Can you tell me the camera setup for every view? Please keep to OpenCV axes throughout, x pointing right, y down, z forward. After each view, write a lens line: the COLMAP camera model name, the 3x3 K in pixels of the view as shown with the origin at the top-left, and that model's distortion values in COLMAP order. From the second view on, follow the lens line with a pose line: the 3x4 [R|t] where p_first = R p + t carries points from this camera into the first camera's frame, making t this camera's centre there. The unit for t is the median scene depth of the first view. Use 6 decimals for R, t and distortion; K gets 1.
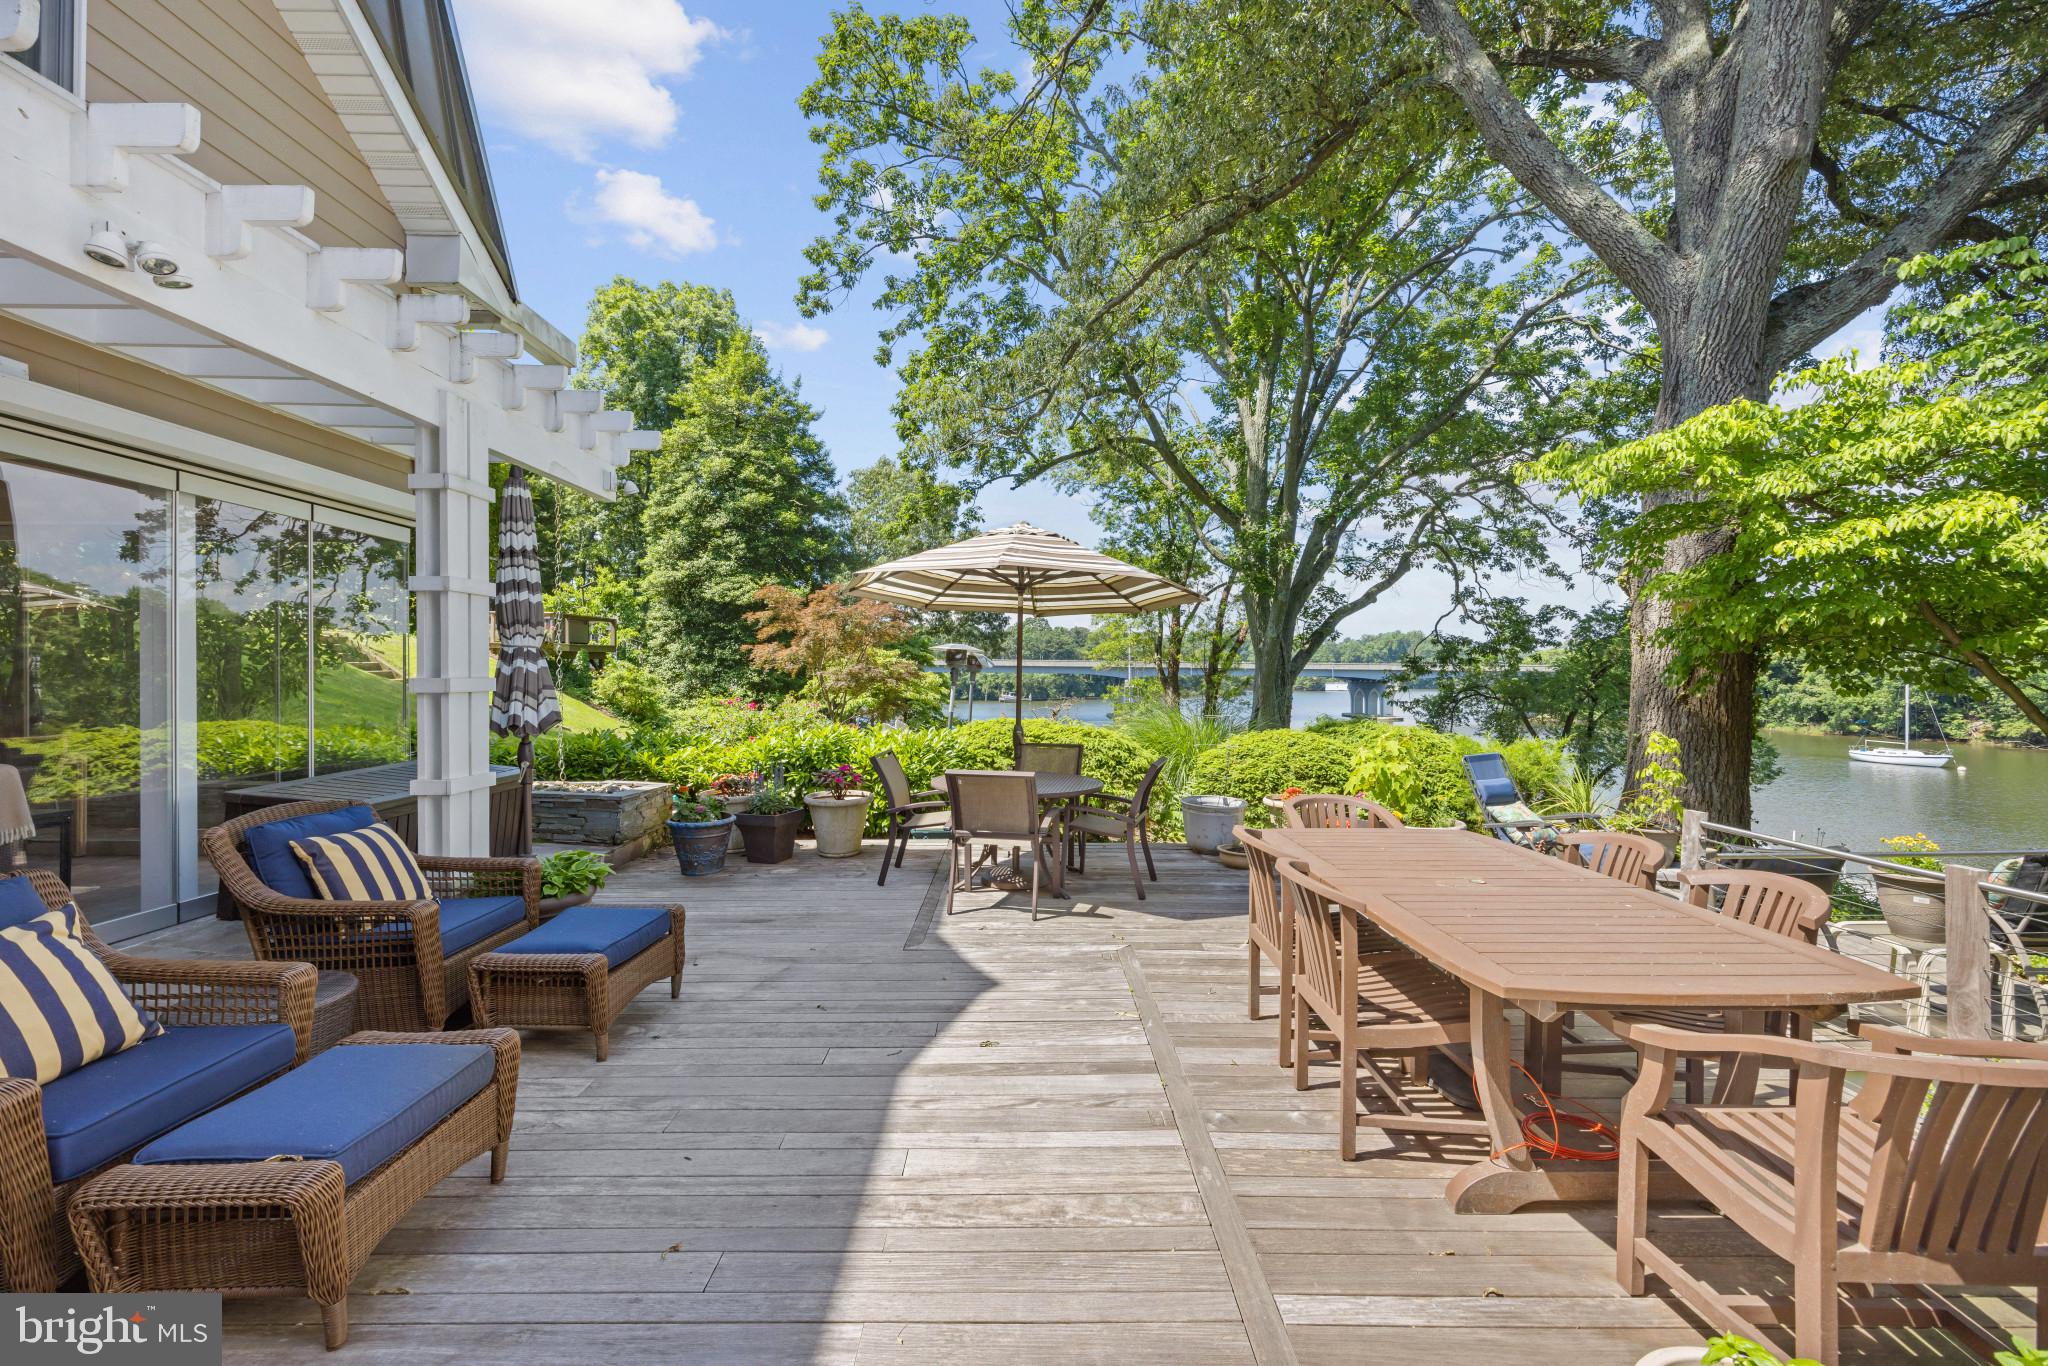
lens RADIAL K [[800.4, 0, 1003.0], [0, 800.4, 689.6], [0, 0, 1]] dist [0.000016, 0.000179]
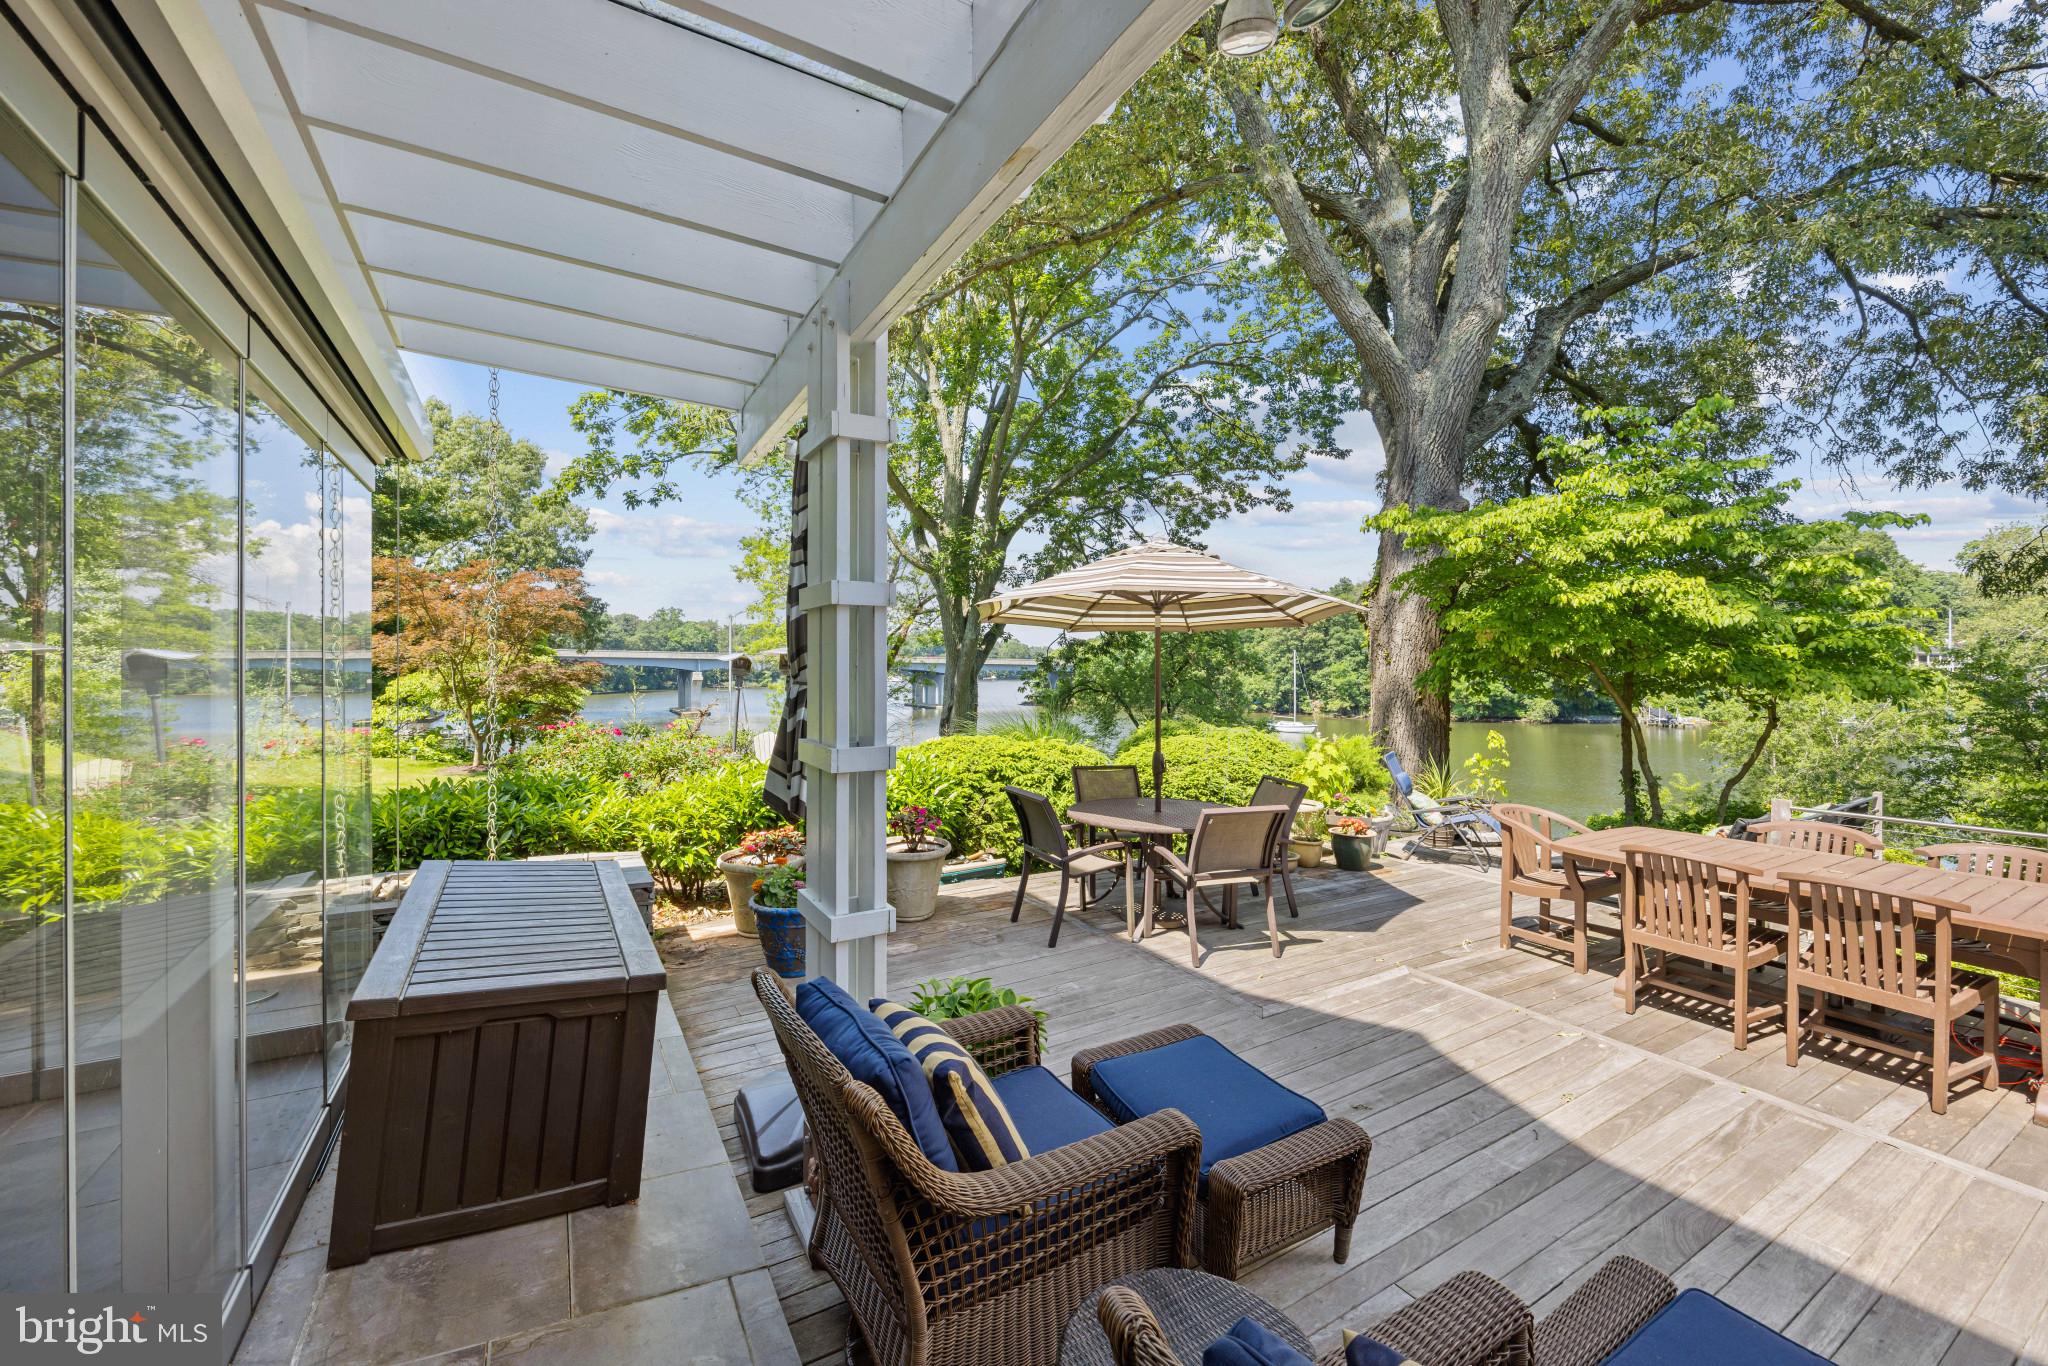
lens RADIAL K [[800.4, 0, 1013.9], [0, 800.4, 676.7], [0, 0, 1]] dist [0.000016, 0.000179]
pose [[0.867684, -0.003610, 0.497103, -0.586194], [0.007779, 0.999950, -0.006316, -0.038770], [-0.497055, 0.009347, 0.867669, 0.258270]]
